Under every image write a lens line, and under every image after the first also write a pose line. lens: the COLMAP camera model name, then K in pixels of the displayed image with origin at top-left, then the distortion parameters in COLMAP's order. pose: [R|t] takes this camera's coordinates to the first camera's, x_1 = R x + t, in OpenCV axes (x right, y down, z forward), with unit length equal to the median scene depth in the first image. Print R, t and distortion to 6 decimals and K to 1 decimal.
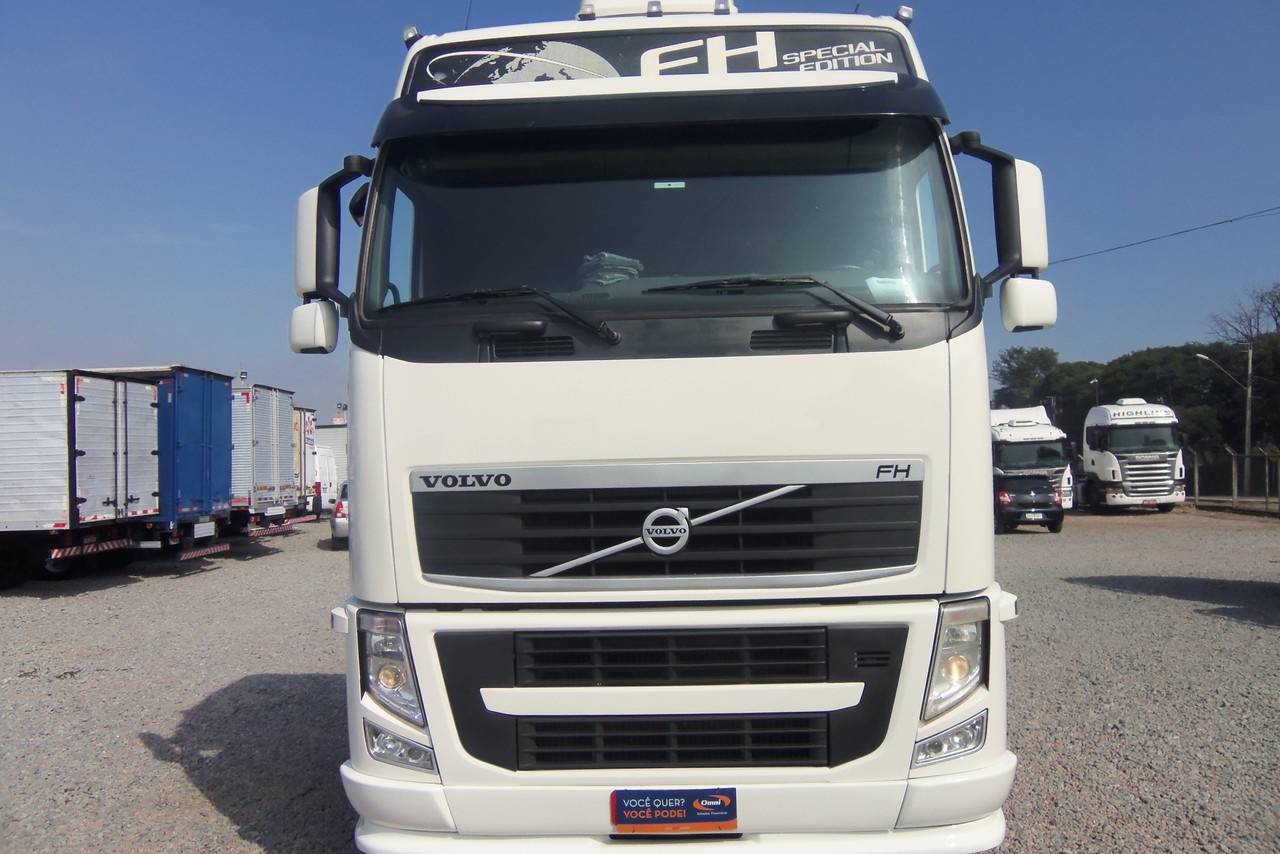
lens RADIAL K [[1069.1, 0, 635.0], [0, 1069.1, 427.2], [0, 0, 1]] dist [-0.025060, 0.011001]
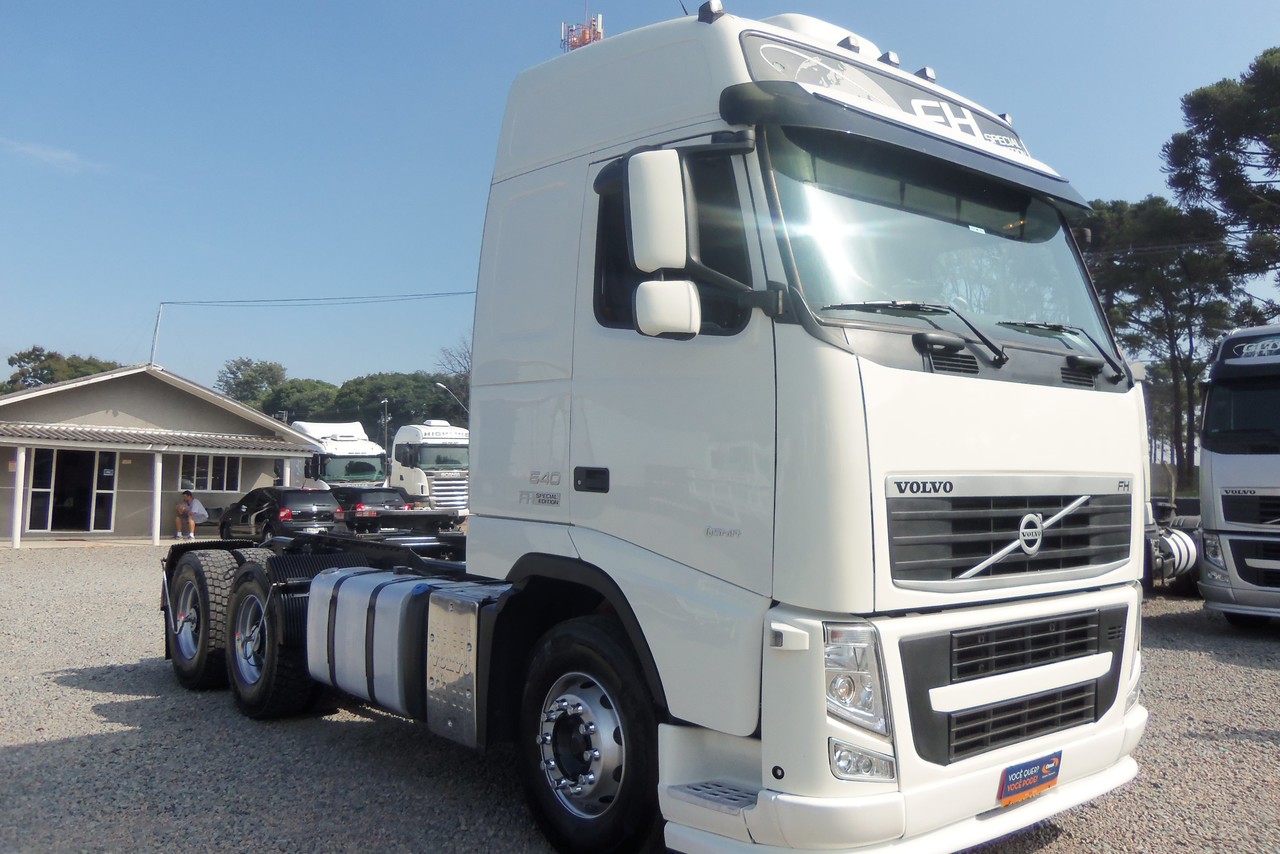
lens RADIAL K [[1069.1, 0, 640.2], [0, 1069.1, 421.7], [0, 0, 1]] dist [-0.025060, 0.011001]
pose [[0.751163, 0.058502, 0.657519, -1.034814], [-0.046982, 0.998277, -0.035147, 0.036146], [-0.658443, -0.004490, 0.752617, 0.409912]]
